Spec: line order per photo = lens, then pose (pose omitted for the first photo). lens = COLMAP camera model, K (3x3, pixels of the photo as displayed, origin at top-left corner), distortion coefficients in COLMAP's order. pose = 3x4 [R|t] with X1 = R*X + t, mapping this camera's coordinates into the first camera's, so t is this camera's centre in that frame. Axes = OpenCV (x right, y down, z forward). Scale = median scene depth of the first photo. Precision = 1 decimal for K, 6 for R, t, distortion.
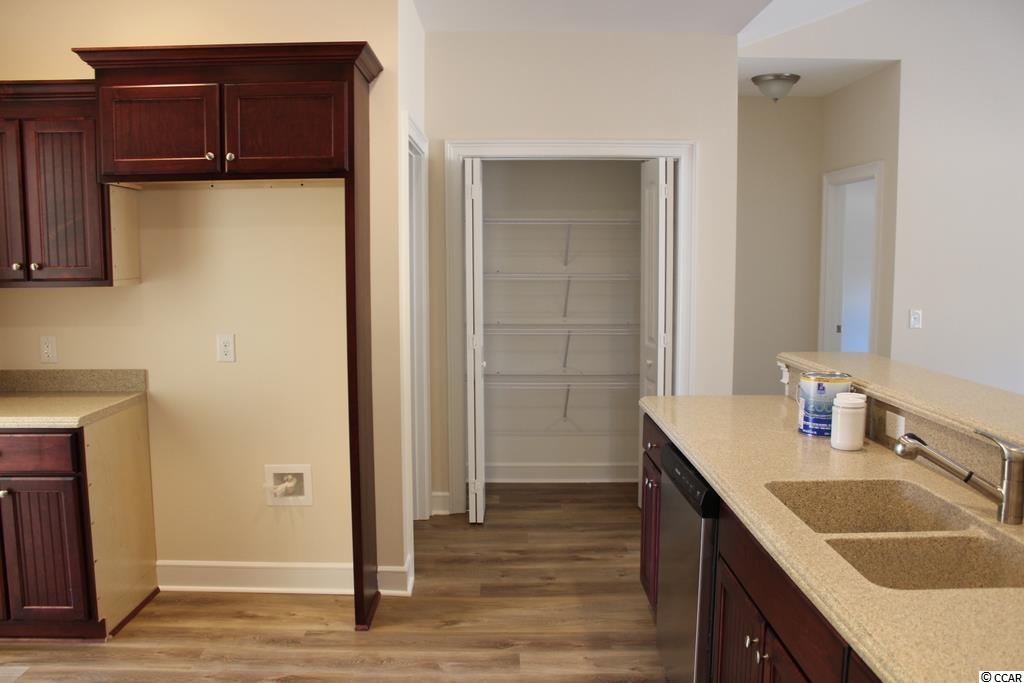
lens RADIAL K [[856.2, 0, 504.8], [0, 856.2, 347.2], [0, 0, 1]] dist [-0.162533, 0.148094]
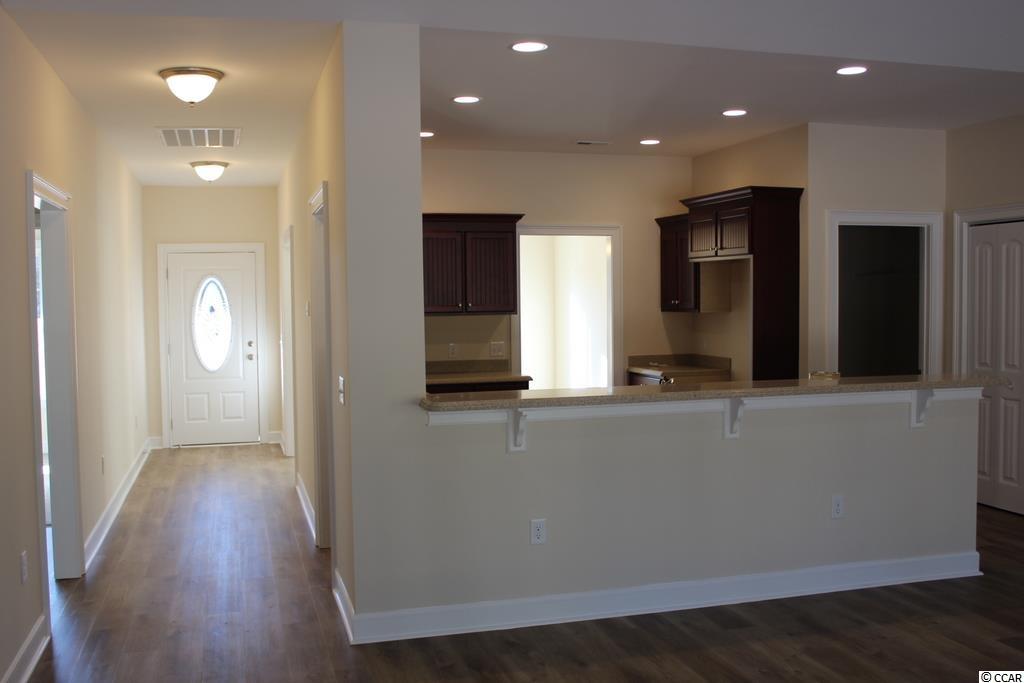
lens RADIAL K [[982.5, 0, 512.0], [0, 982.5, 341.5], [0, 0, 1]] dist [-0.008112, -0.002405]
pose [[0.281459, 0.048153, -0.958364, 1.685625], [-0.096361, 0.995110, 0.021699, -0.011541], [0.954723, 0.086242, 0.284723, -0.103297]]
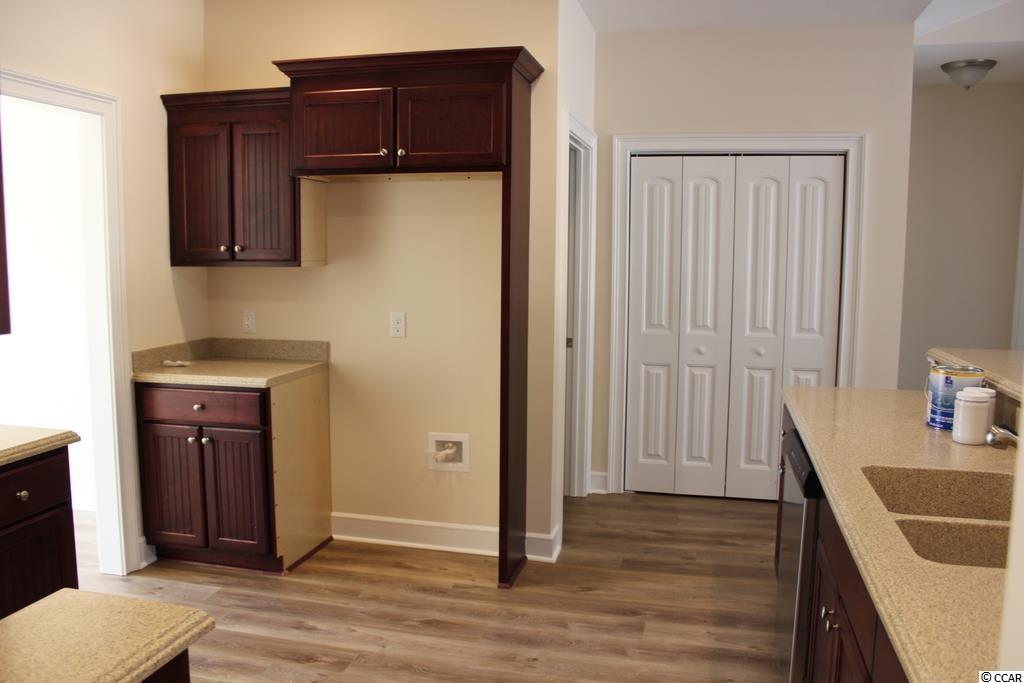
lens RADIAL K [[856.2, 0, 504.8], [0, 856.2, 347.2], [0, 0, 1]] dist [-0.162533, 0.148094]
pose [[0.970808, 0.038116, -0.236811, 0.080351], [-0.036201, 0.999267, 0.012430, 0.012500], [0.237112, -0.003494, 0.971476, -0.064402]]
